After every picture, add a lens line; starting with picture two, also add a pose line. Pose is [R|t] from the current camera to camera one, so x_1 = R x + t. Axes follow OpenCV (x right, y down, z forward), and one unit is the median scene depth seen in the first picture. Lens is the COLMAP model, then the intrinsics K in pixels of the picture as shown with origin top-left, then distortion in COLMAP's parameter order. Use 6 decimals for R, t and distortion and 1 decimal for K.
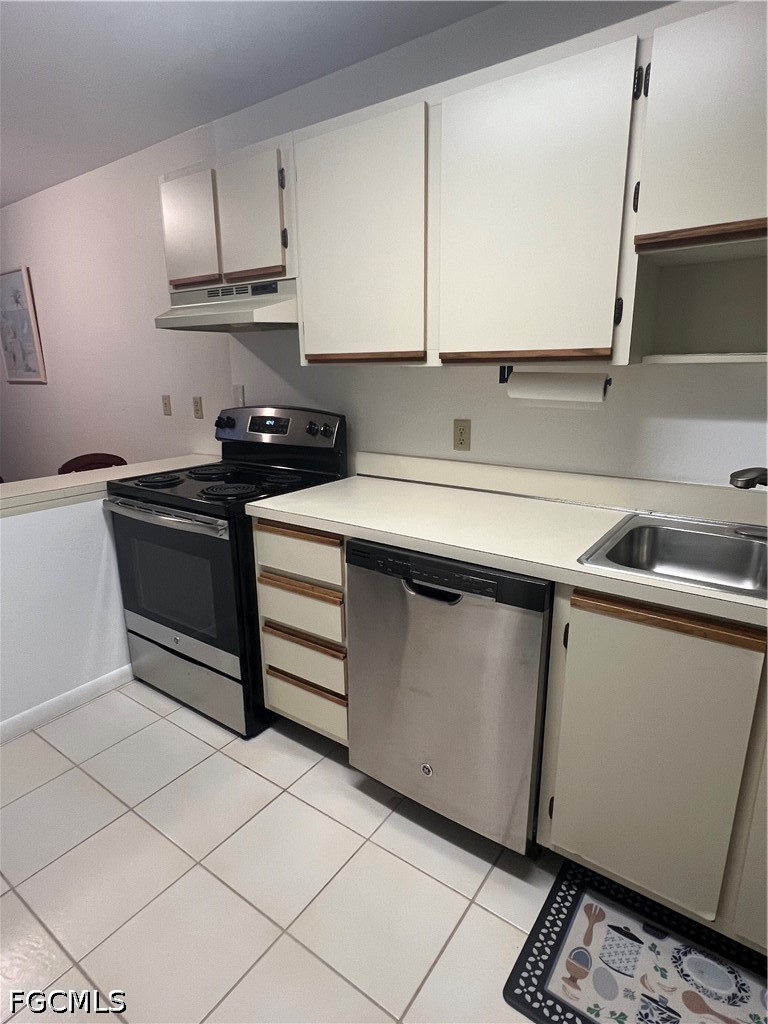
lens RADIAL K [[554.2, 0, 376.7], [0, 554.2, 510.2], [0, 0, 1]] dist [0.000315, -0.000316]
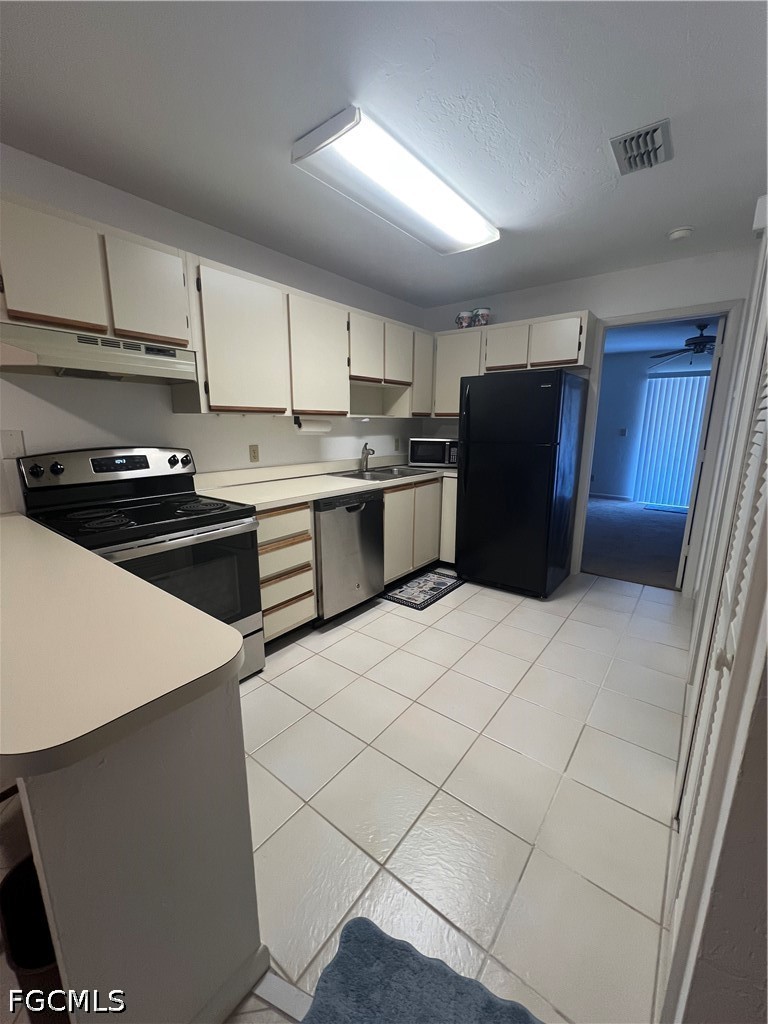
lens RADIAL K [[410.9, 0, 387.1], [0, 410.9, 506.9], [0, 0, 1]] dist [0.000621, 0.000256]
pose [[0.033106, -0.190904, 0.981050, -1.228684], [0.245210, 0.953138, 0.177198, -0.103544], [-0.968905, 0.234697, 0.078366, 0.526536]]
